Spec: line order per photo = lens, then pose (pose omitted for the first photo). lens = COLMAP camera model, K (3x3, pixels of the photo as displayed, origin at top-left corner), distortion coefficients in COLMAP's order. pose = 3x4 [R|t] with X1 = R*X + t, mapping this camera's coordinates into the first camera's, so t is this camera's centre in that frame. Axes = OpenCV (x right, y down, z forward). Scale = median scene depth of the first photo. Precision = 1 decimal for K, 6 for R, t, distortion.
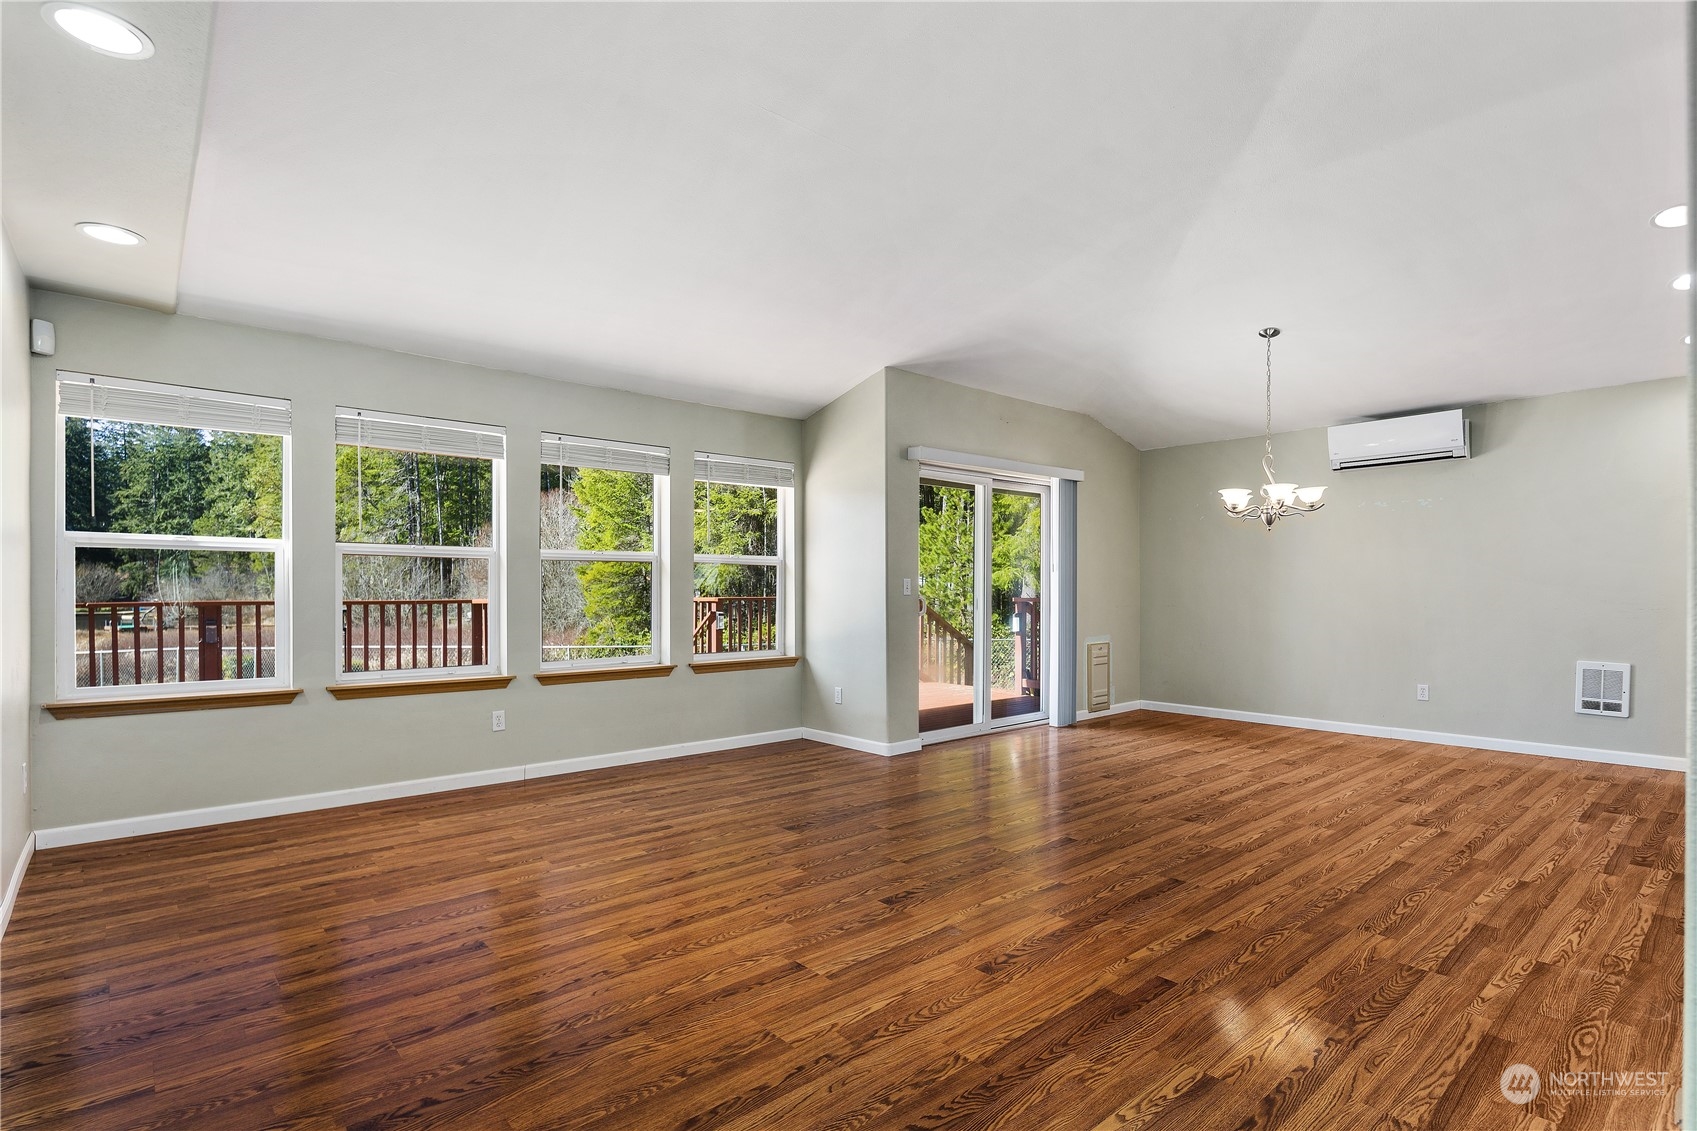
lens RADIAL K [[836.9, 0, 827.6], [0, 836.9, 594.2], [0, 0, 1]] dist [0.022822, -0.015769]
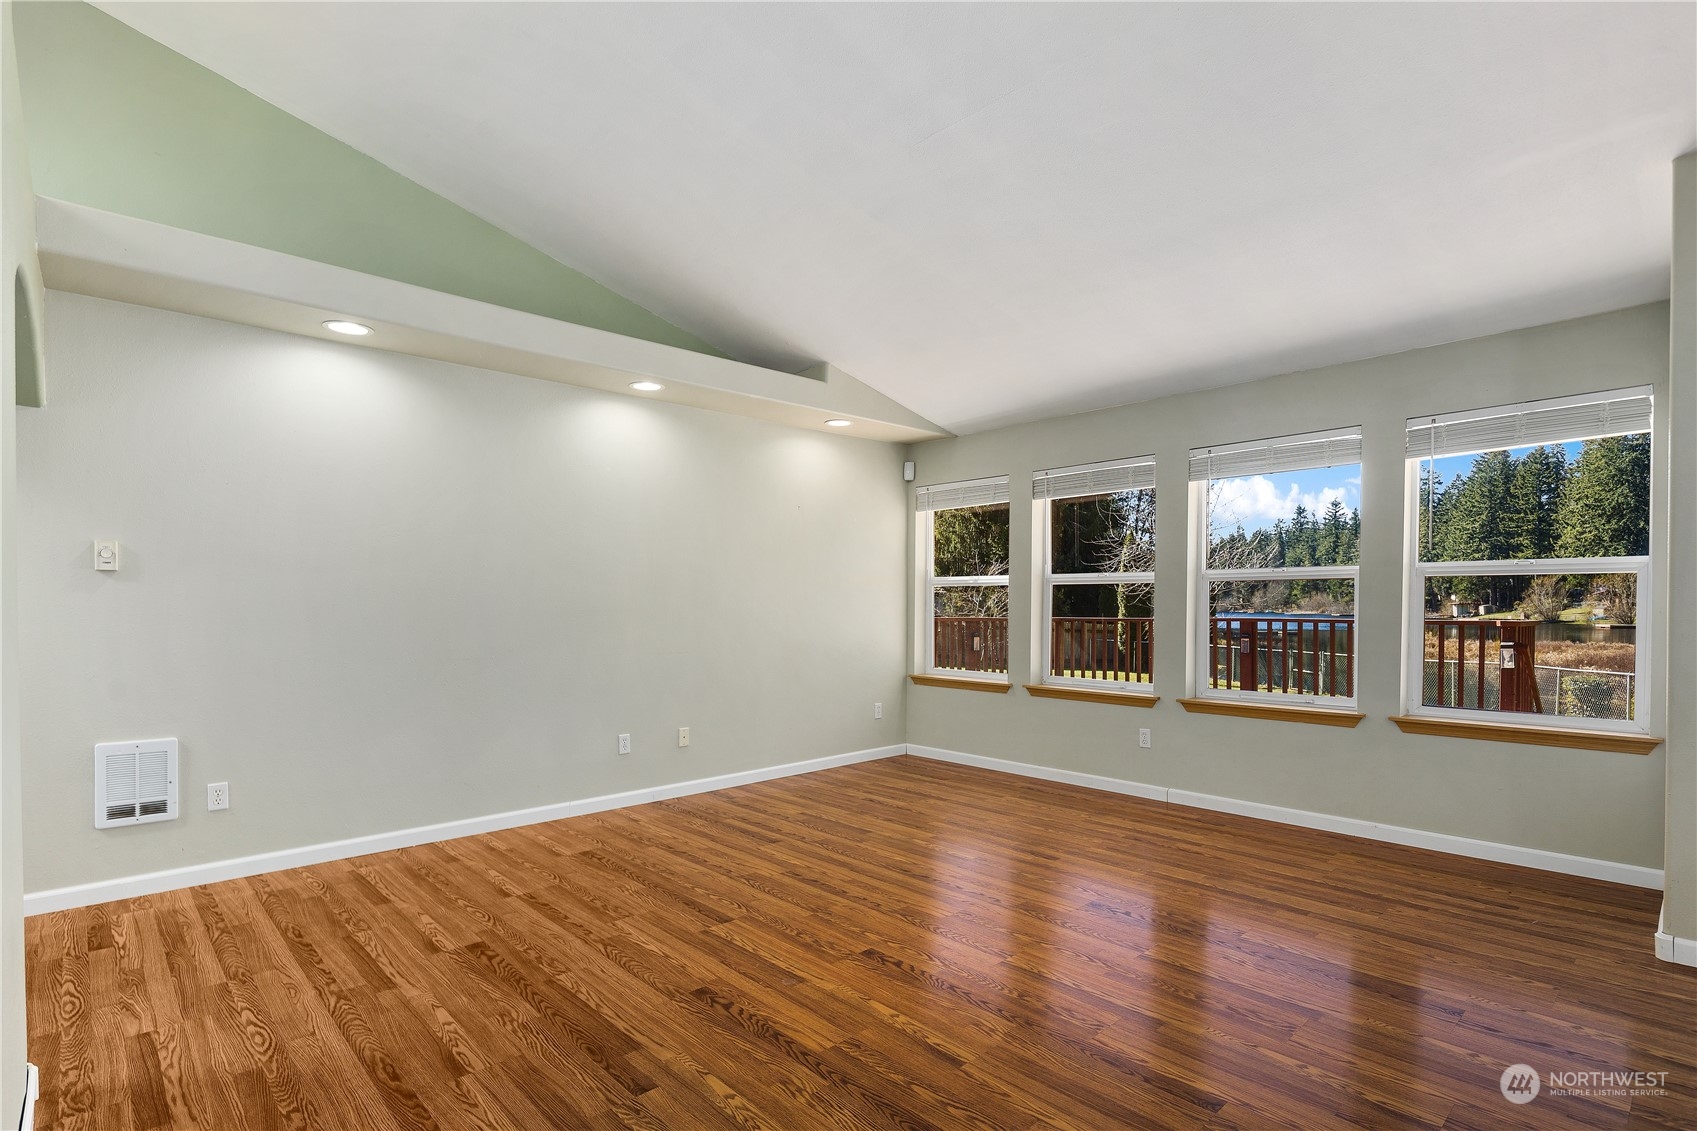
lens RADIAL K [[824.7, 0, 847.8], [0, 824.7, 633.8], [0, 0, 1]] dist [-0.042590, 0.063514]
pose [[0.043514, 0.034510, -0.998457, 0.896641], [-0.006367, 0.999393, 0.034265, -0.018052], [0.999033, 0.004866, 0.043707, 0.863103]]
